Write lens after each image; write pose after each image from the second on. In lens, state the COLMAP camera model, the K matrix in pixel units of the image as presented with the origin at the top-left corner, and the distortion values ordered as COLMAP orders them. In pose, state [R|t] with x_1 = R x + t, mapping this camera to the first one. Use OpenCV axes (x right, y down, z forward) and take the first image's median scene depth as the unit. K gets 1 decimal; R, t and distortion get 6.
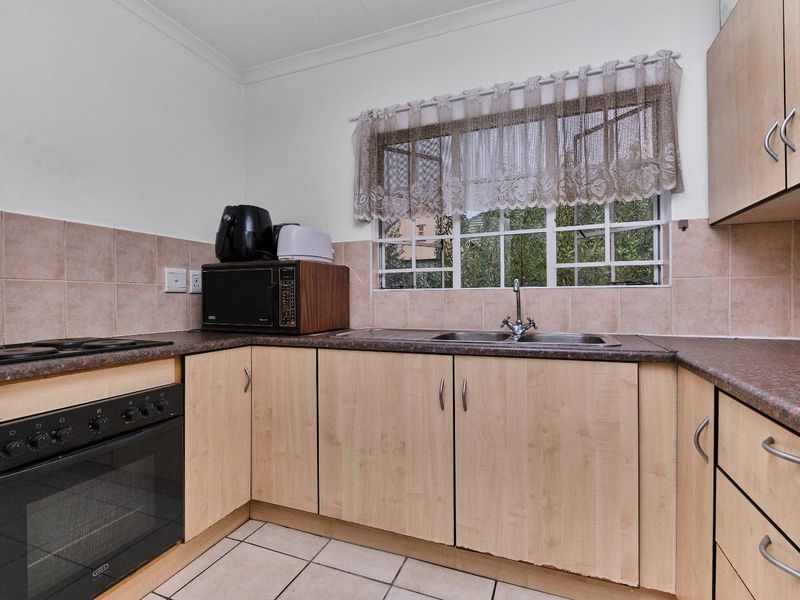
lens RADIAL K [[399.0, 0, 400.0], [0, 399.0, 300.0], [0, 0, 1]] dist [0.000395, -0.000064]
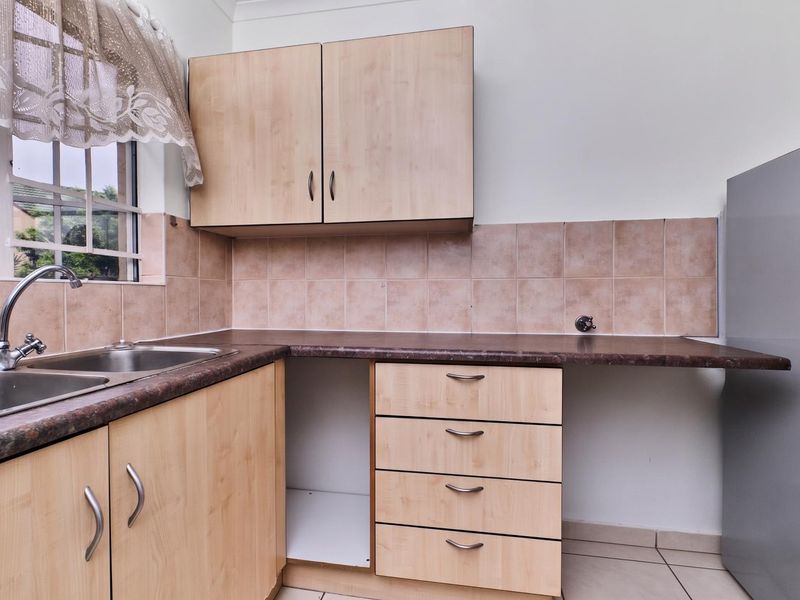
lens RADIAL K [[399.0, 0, 400.0], [0, 399.0, 300.0], [0, 0, 1]] dist [0.000395, -0.000064]
pose [[-0.200877, -0.010590, 0.979559, -0.338646], [0.007367, 0.999897, 0.012320, -0.007463], [-0.979589, 0.009691, -0.200778, 0.666190]]
